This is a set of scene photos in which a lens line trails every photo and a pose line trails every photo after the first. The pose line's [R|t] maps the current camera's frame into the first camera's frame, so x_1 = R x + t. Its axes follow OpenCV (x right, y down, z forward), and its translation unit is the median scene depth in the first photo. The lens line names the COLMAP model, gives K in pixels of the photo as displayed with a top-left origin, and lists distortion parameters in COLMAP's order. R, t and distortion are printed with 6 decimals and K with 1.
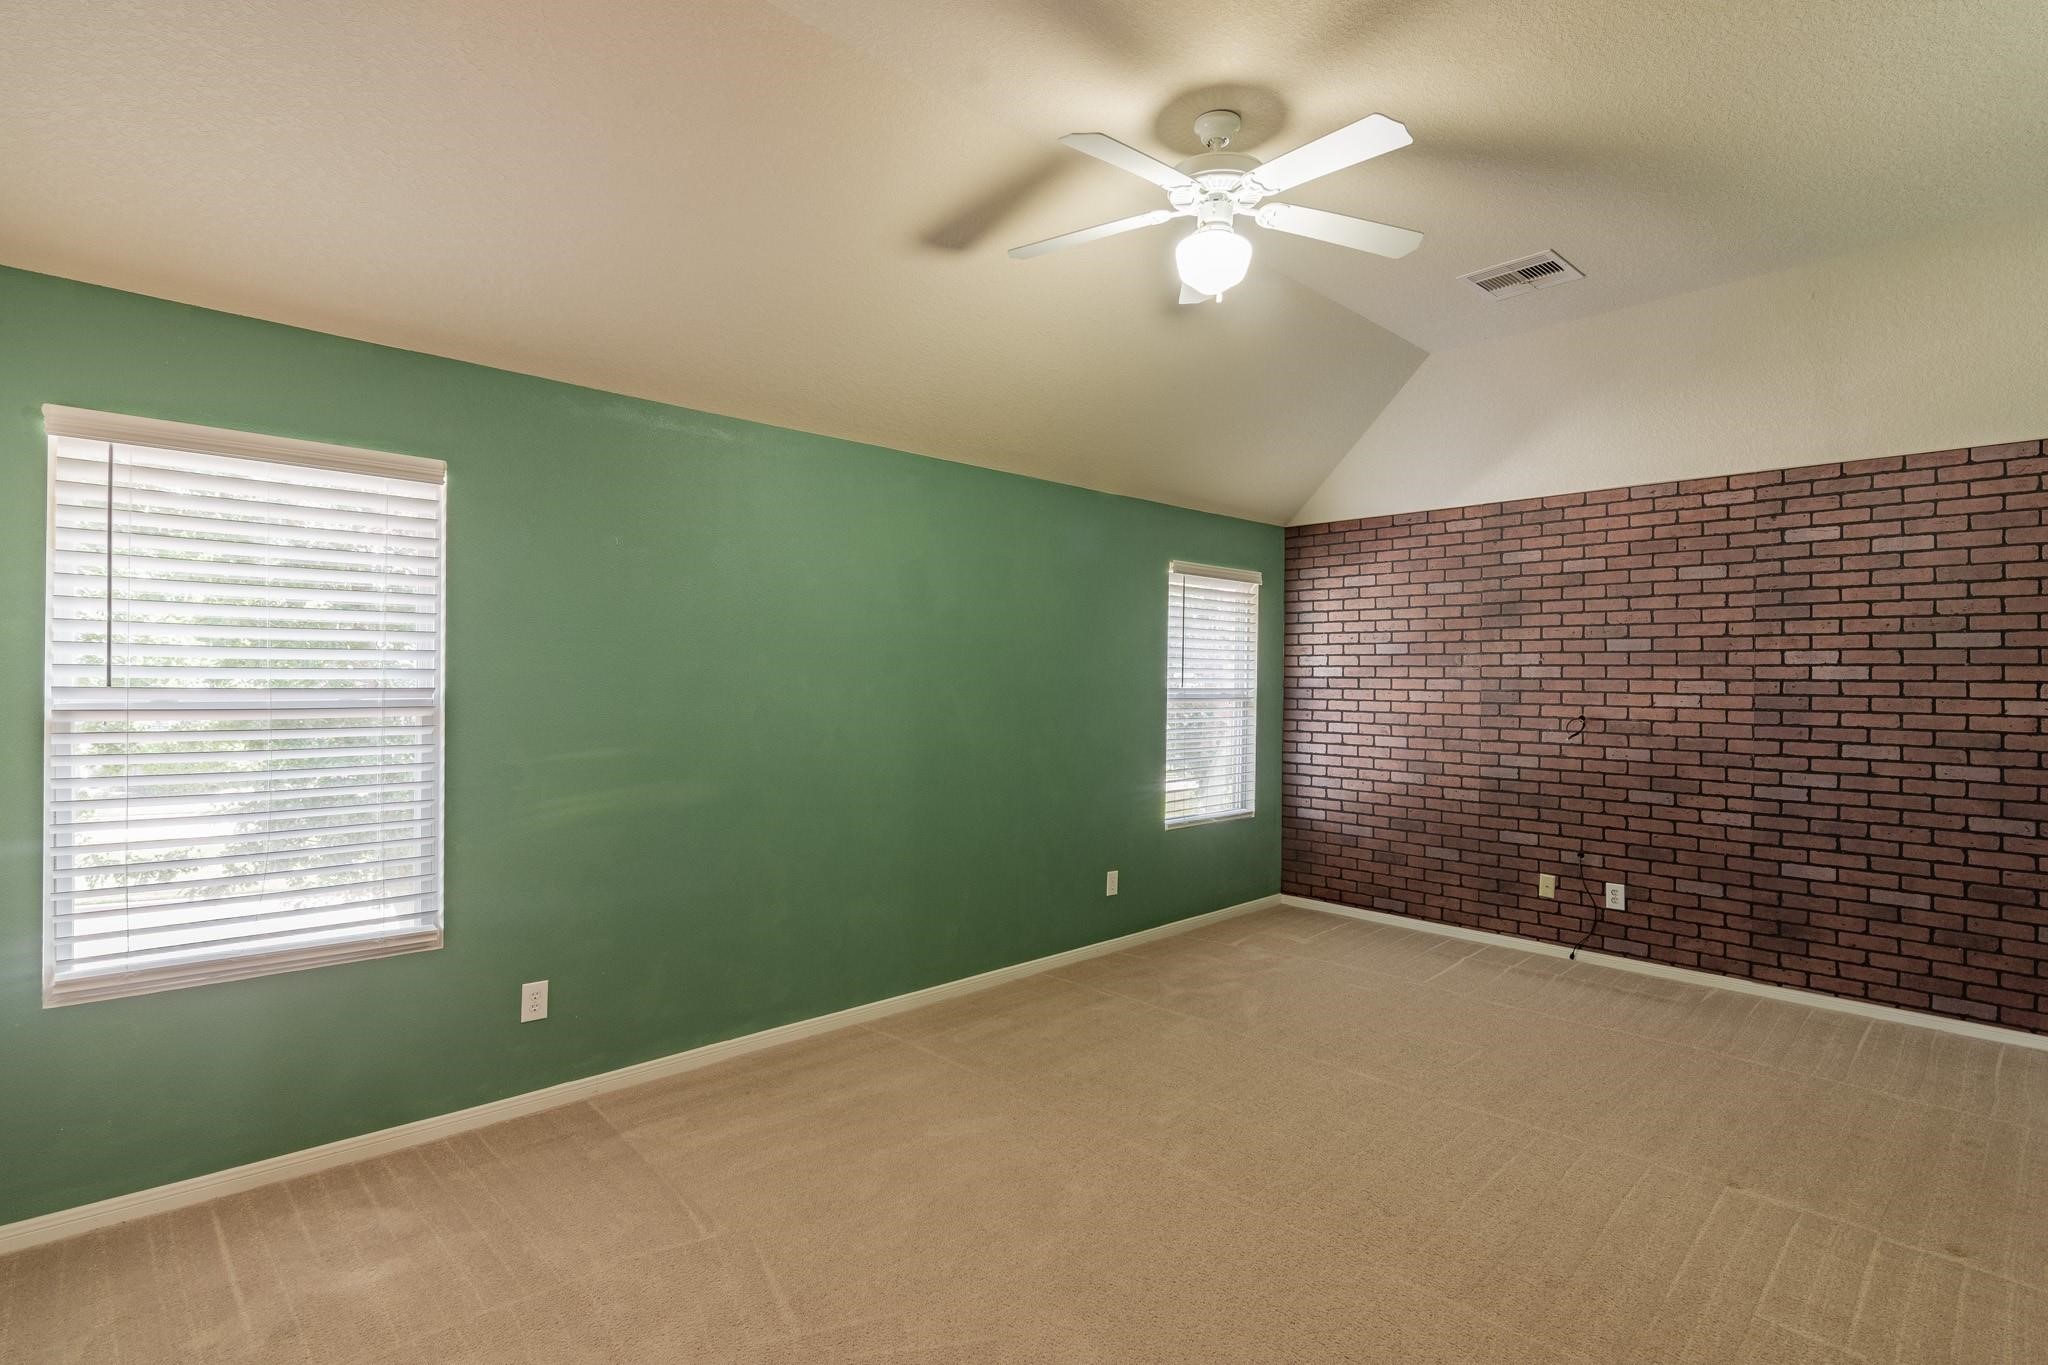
lens RADIAL K [[1020.7, 0, 1034.1], [0, 1020.7, 681.4], [0, 0, 1]] dist [0.027747, 0.002635]
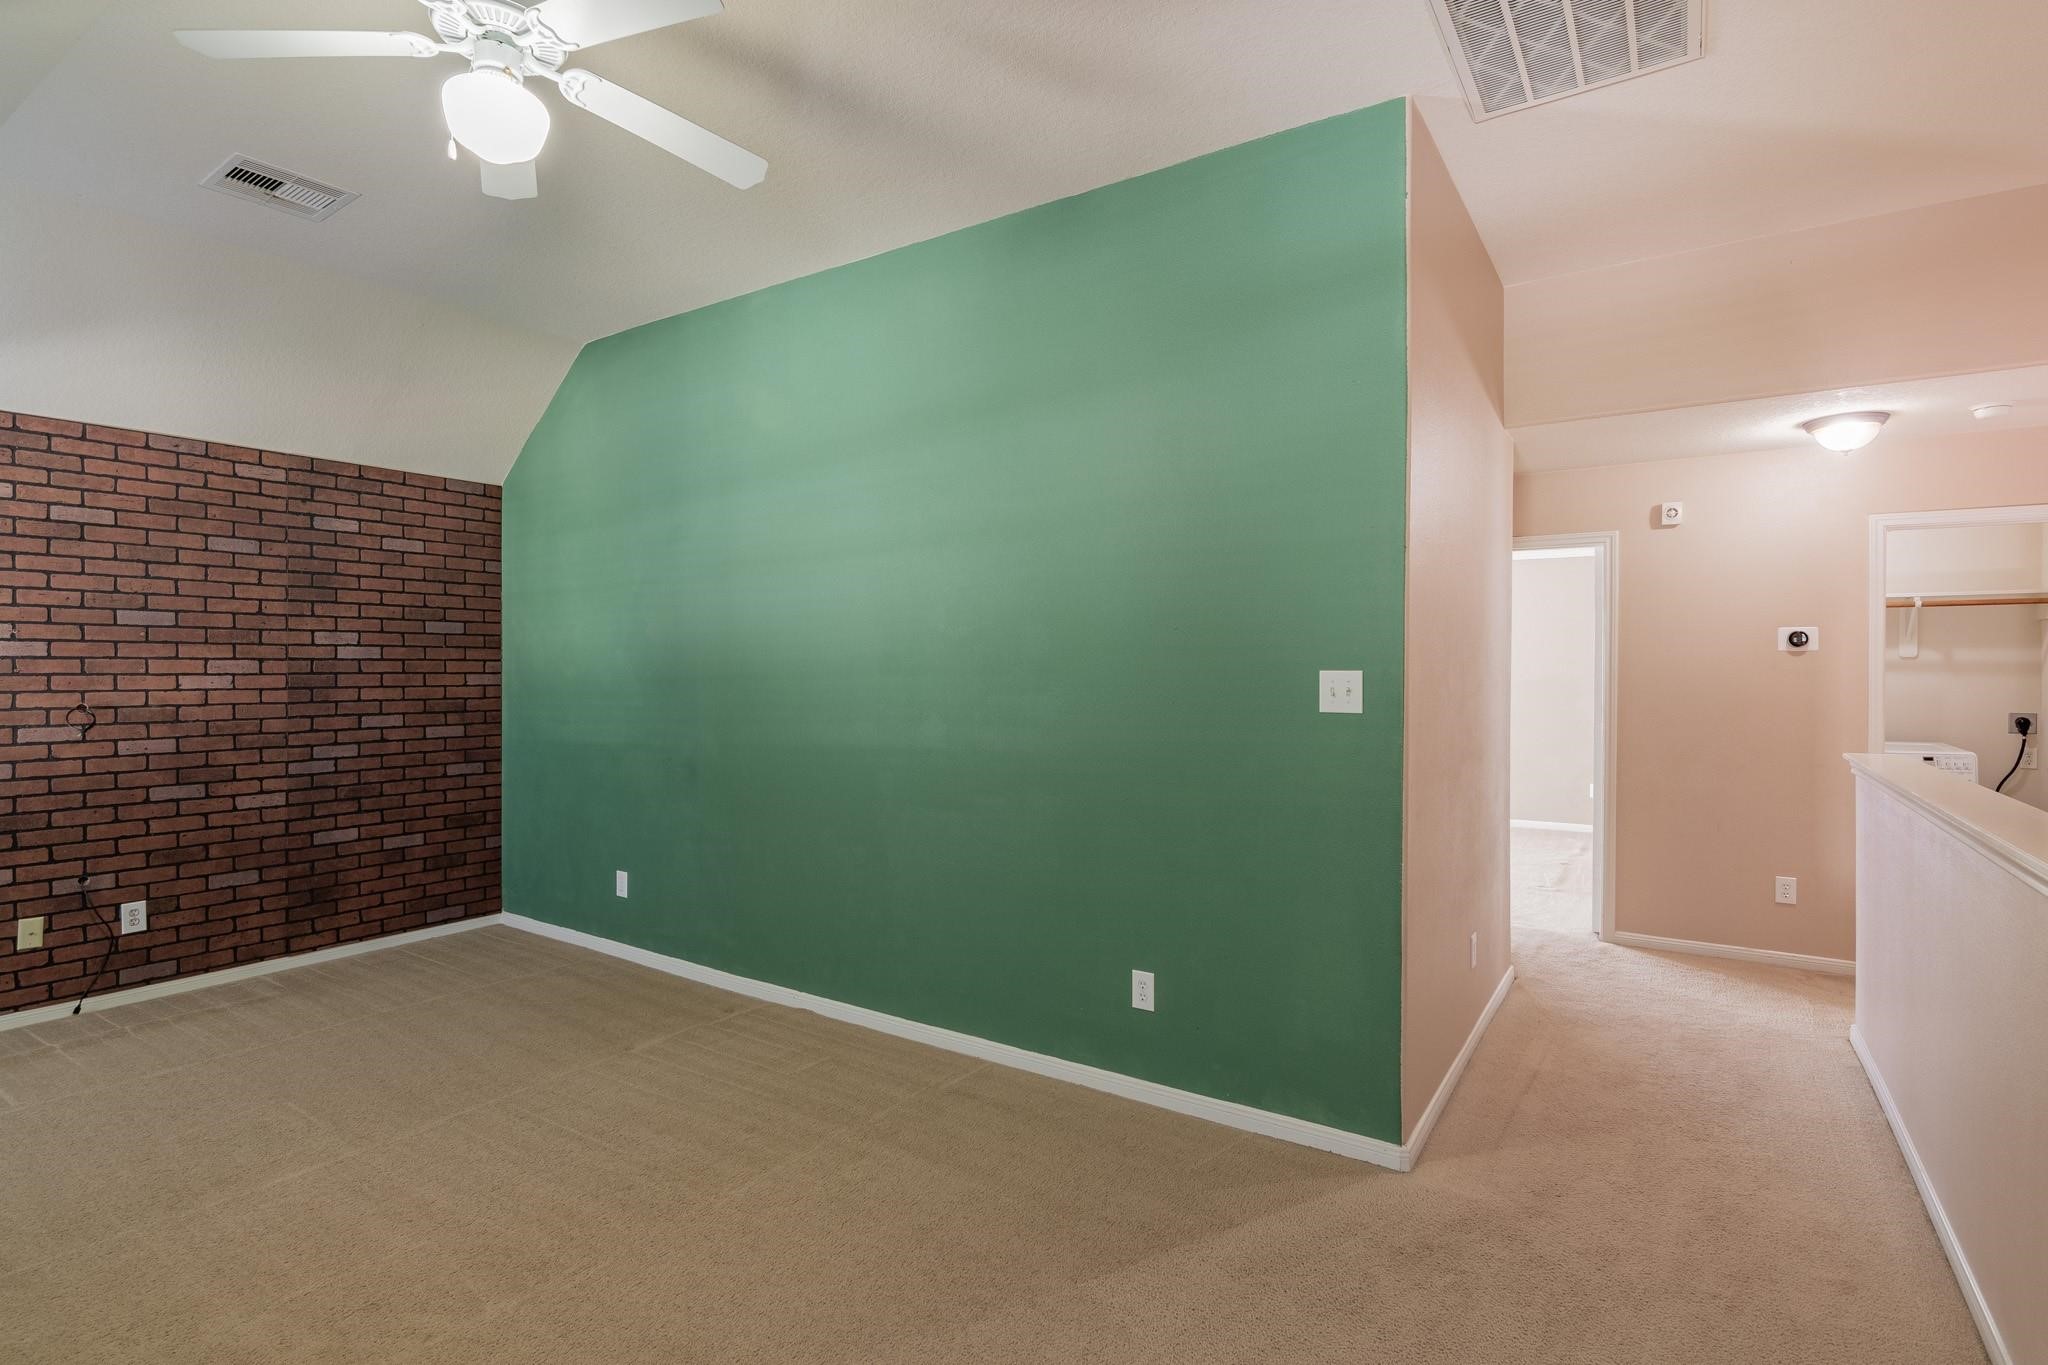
lens RADIAL K [[1020.7, 0, 1062.3], [0, 1020.7, 655.1], [0, 0, 1]] dist [0.027747, 0.002635]
pose [[-0.187787, -0.000375, 0.982210, -0.425015], [-0.001245, 0.999999, 0.000143, -0.005828], [-0.982209, -0.001196, -0.187787, 0.429365]]
